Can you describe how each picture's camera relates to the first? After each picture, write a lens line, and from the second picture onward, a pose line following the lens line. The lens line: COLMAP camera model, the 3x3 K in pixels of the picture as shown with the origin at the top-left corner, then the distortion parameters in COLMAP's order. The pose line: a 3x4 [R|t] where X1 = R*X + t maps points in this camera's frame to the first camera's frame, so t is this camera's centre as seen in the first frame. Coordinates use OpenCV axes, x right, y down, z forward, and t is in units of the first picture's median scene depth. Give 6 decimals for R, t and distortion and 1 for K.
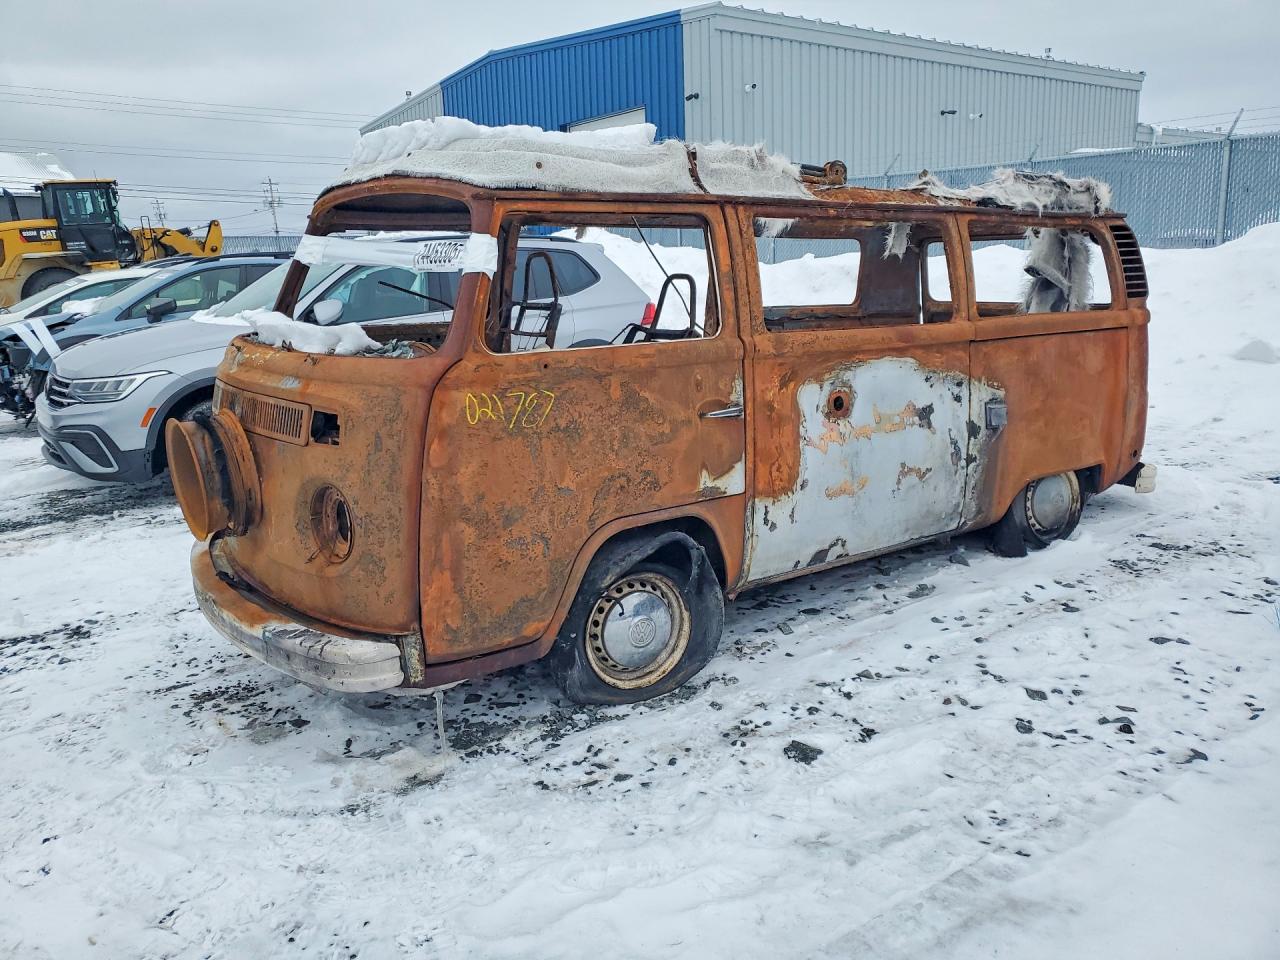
lens RADIAL K [[1002.8, 0, 639.0], [0, 1002.8, 479.2], [0, 0, 1]] dist [0.058097, 0.004612]
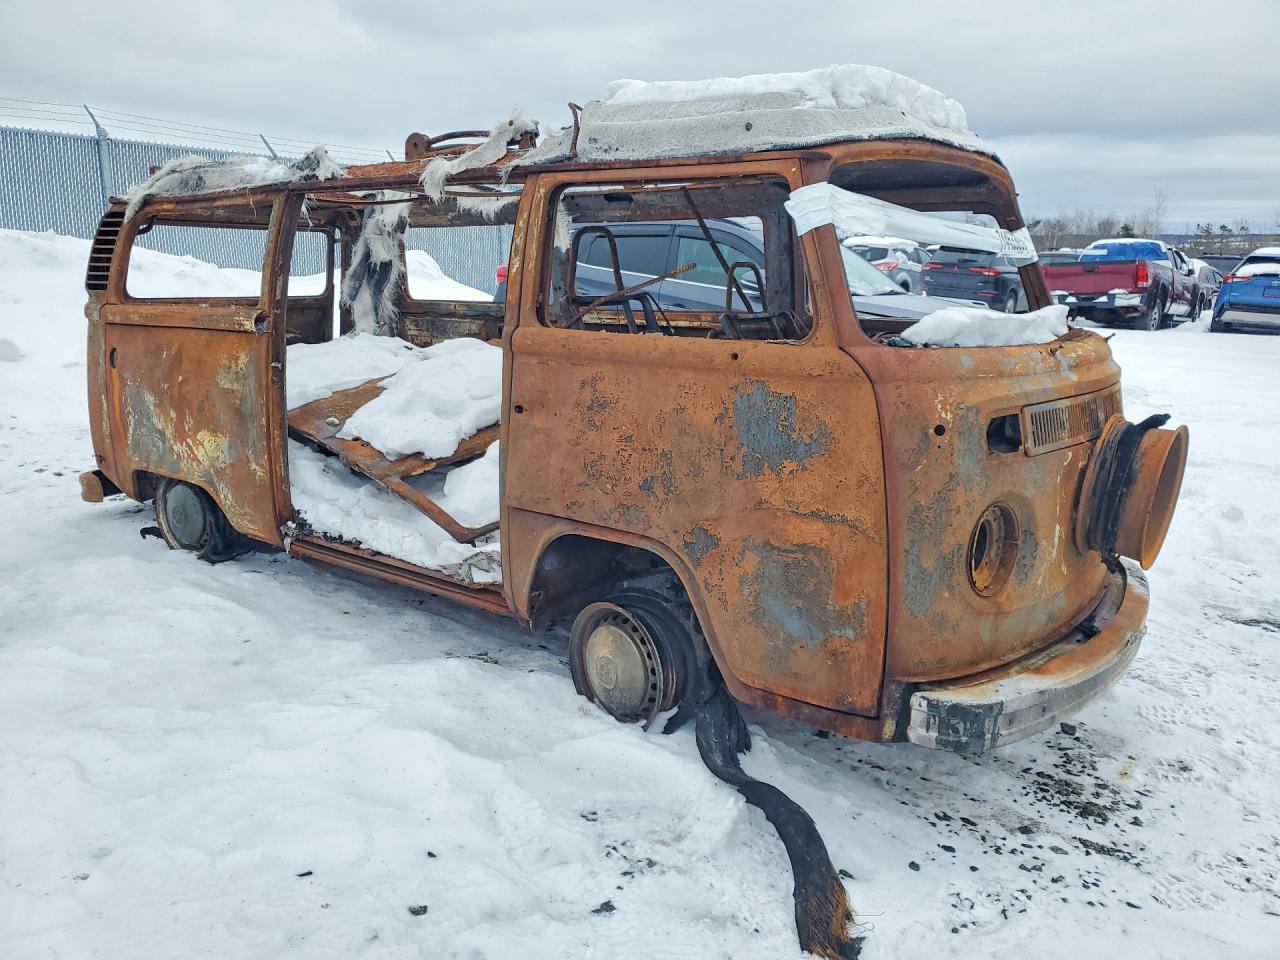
lens RADIAL K [[1002.8, 0, 638.5], [0, 1002.8, 479.3], [0, 0, 1]] dist [0.058097, 0.004612]
pose [[-0.277808, -0.172932, 0.944943, -0.981495], [0.180874, 0.956654, 0.228251, -0.247917], [-0.943455, 0.234326, -0.234488, 1.402893]]
